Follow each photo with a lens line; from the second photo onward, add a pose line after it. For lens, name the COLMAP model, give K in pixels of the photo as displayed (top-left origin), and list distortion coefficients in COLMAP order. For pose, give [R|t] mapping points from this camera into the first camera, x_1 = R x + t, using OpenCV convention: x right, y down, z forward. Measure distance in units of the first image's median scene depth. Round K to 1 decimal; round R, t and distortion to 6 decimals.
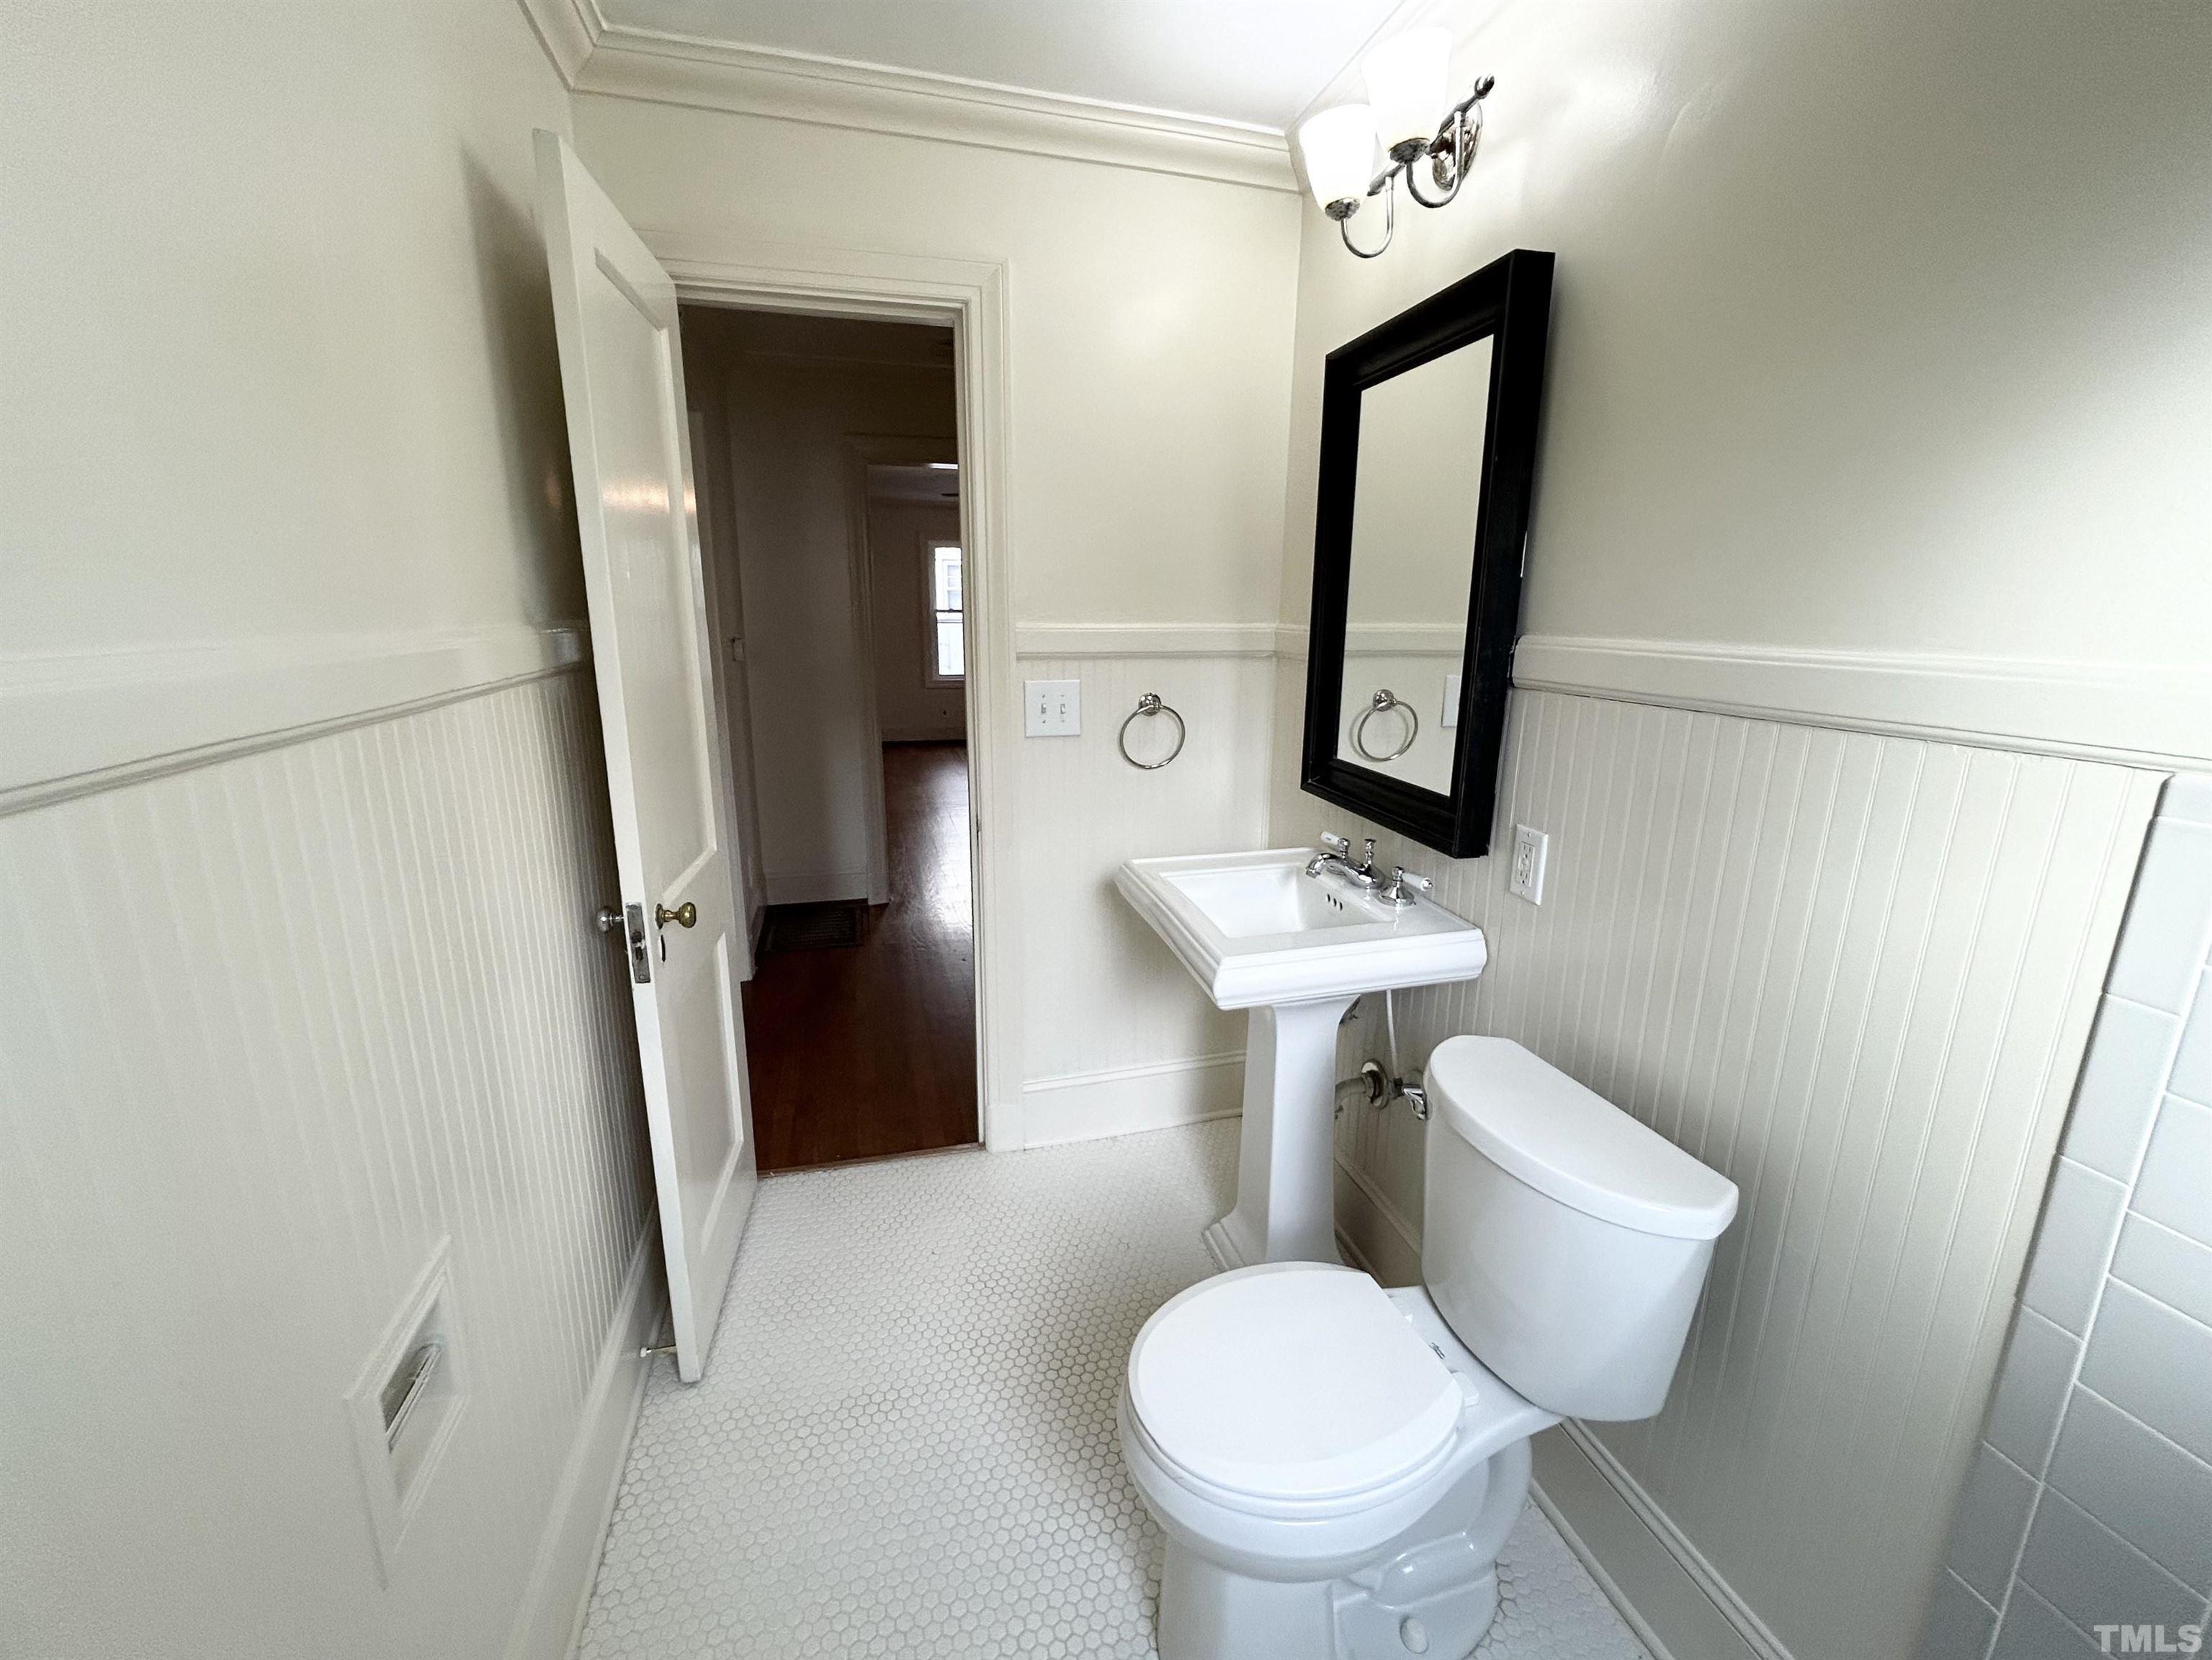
lens RADIAL K [[895.7, 0, 1098.7], [0, 895.7, 824.8], [0, 0, 1]] dist [-0.001707, -0.000729]
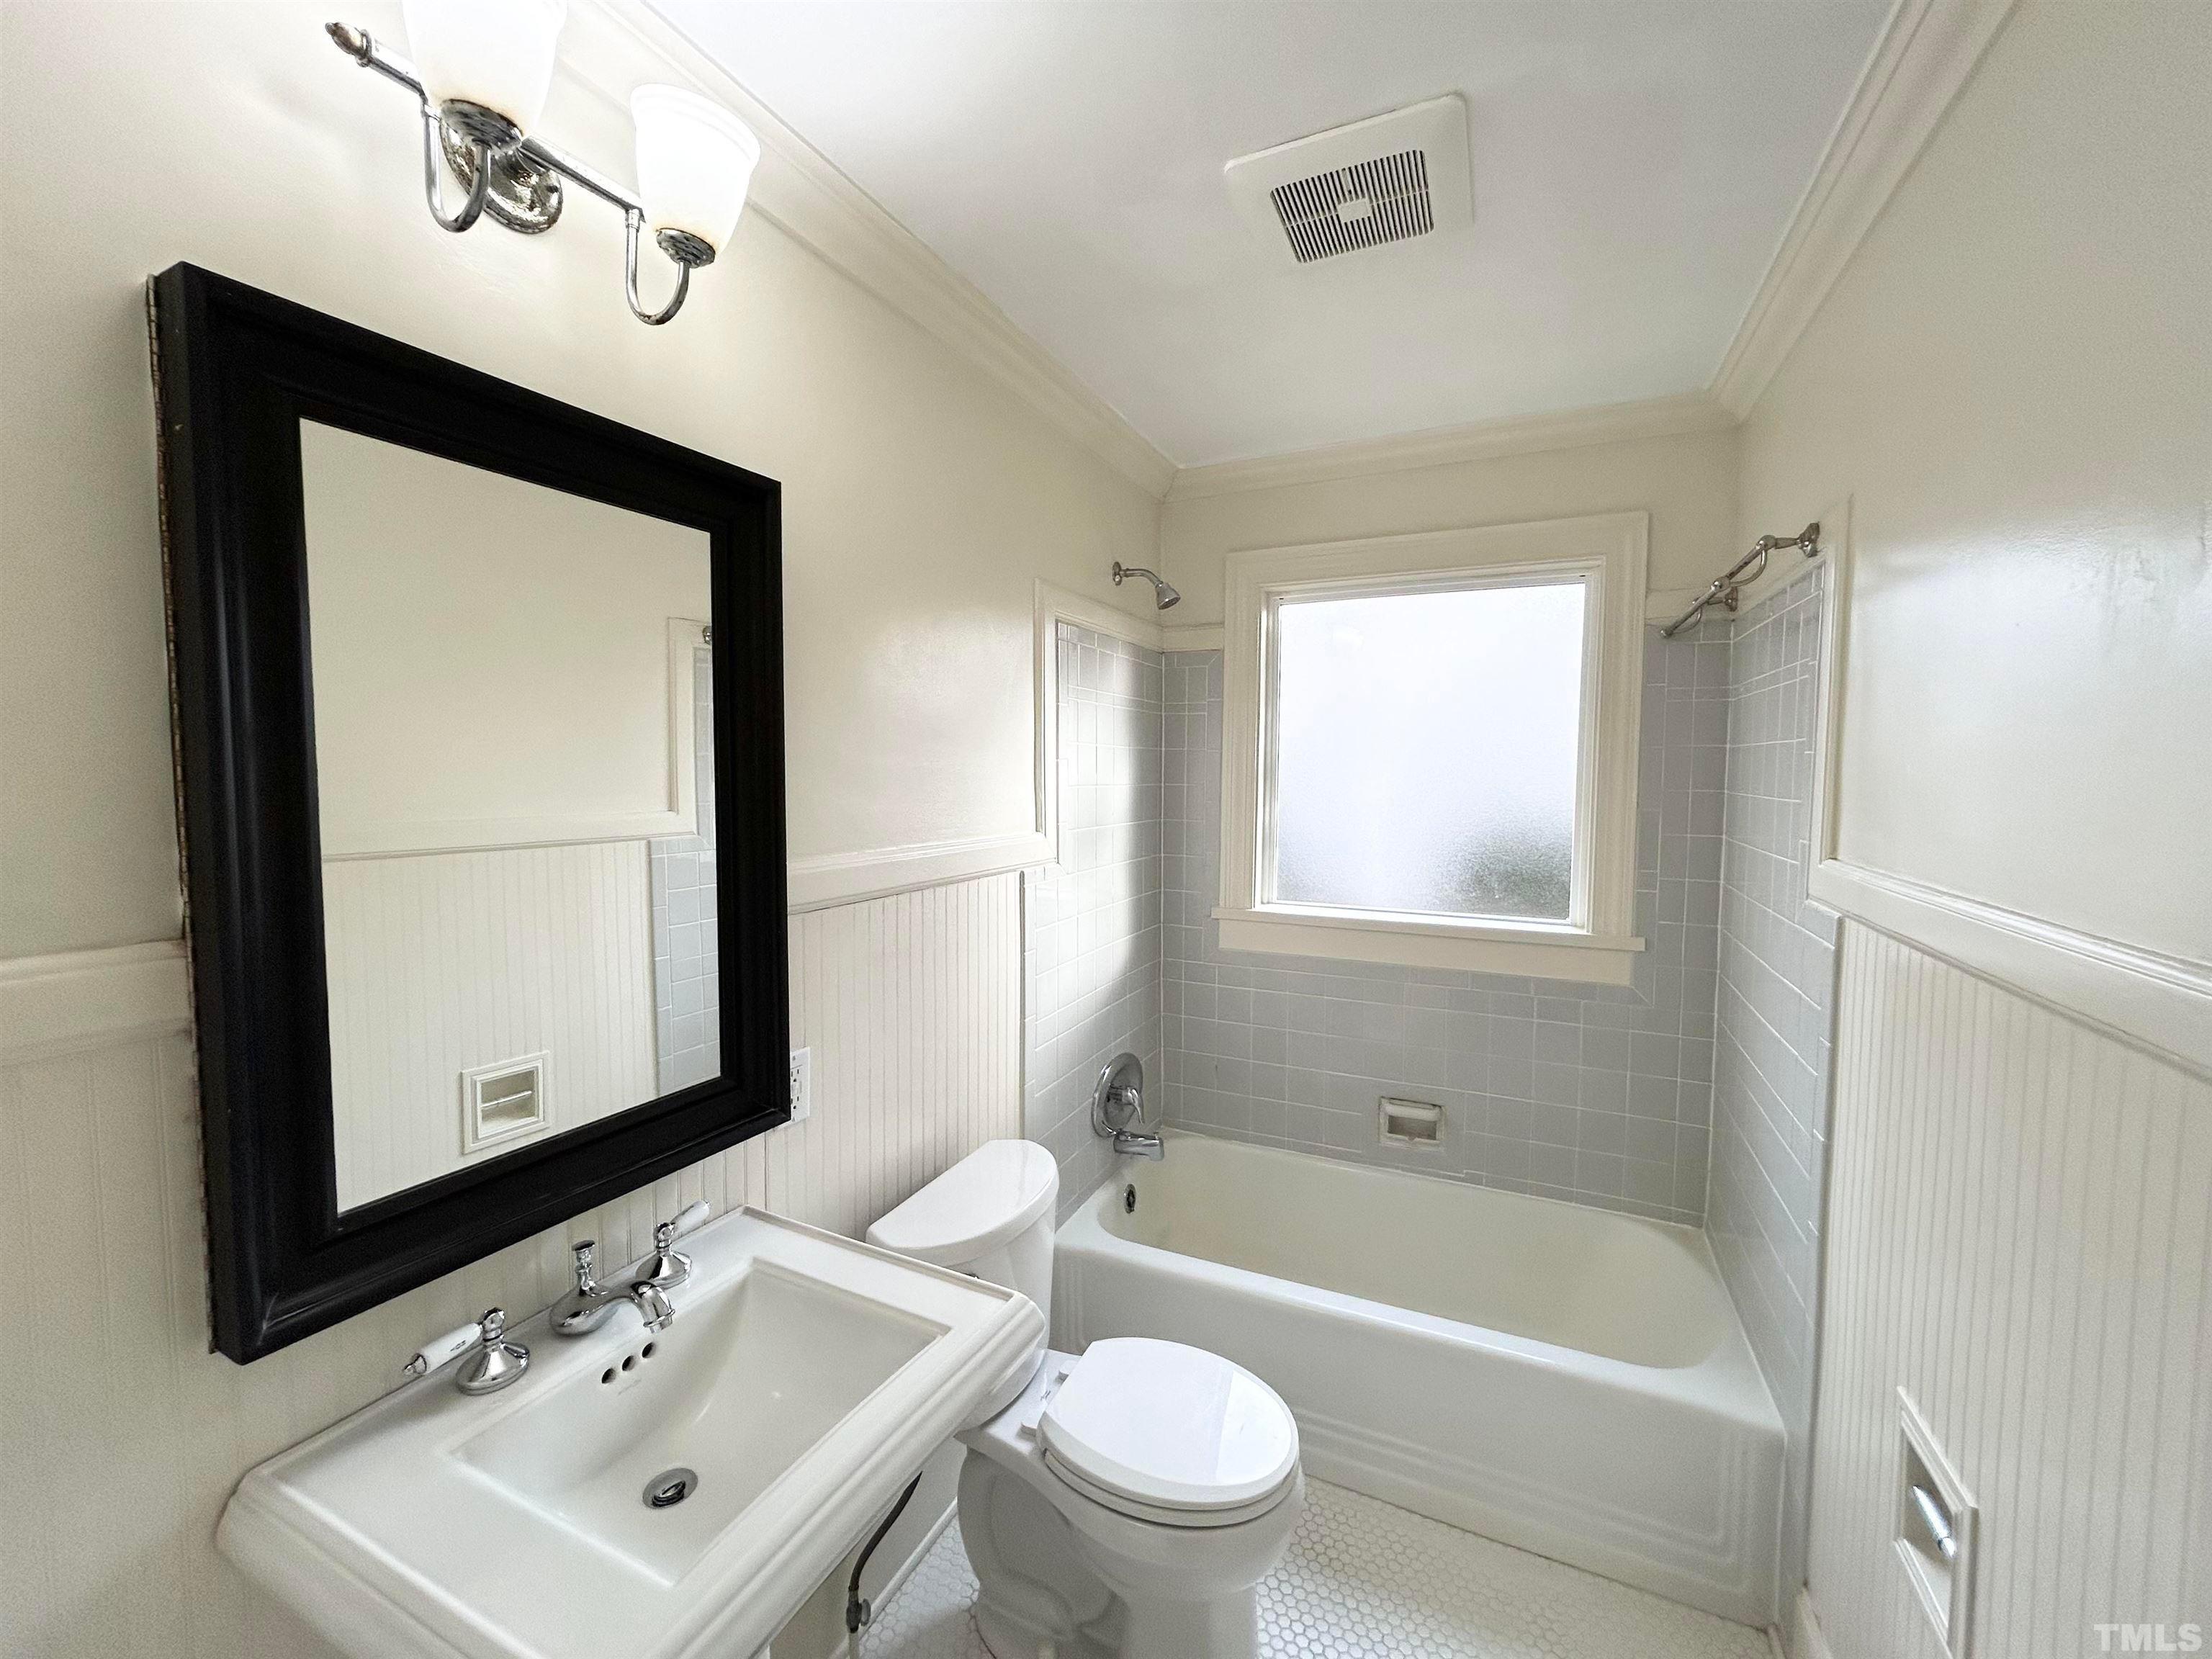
lens RADIAL K [[895.6, 0, 1098.7], [0, 895.6, 824.3], [0, 0, 1]] dist [-0.001707, -0.000729]
pose [[-0.758563, -0.047039, 0.649900, -0.434676], [0.149389, 0.958270, 0.243726, -0.463375], [-0.634244, 0.281970, -0.719881, 1.556578]]
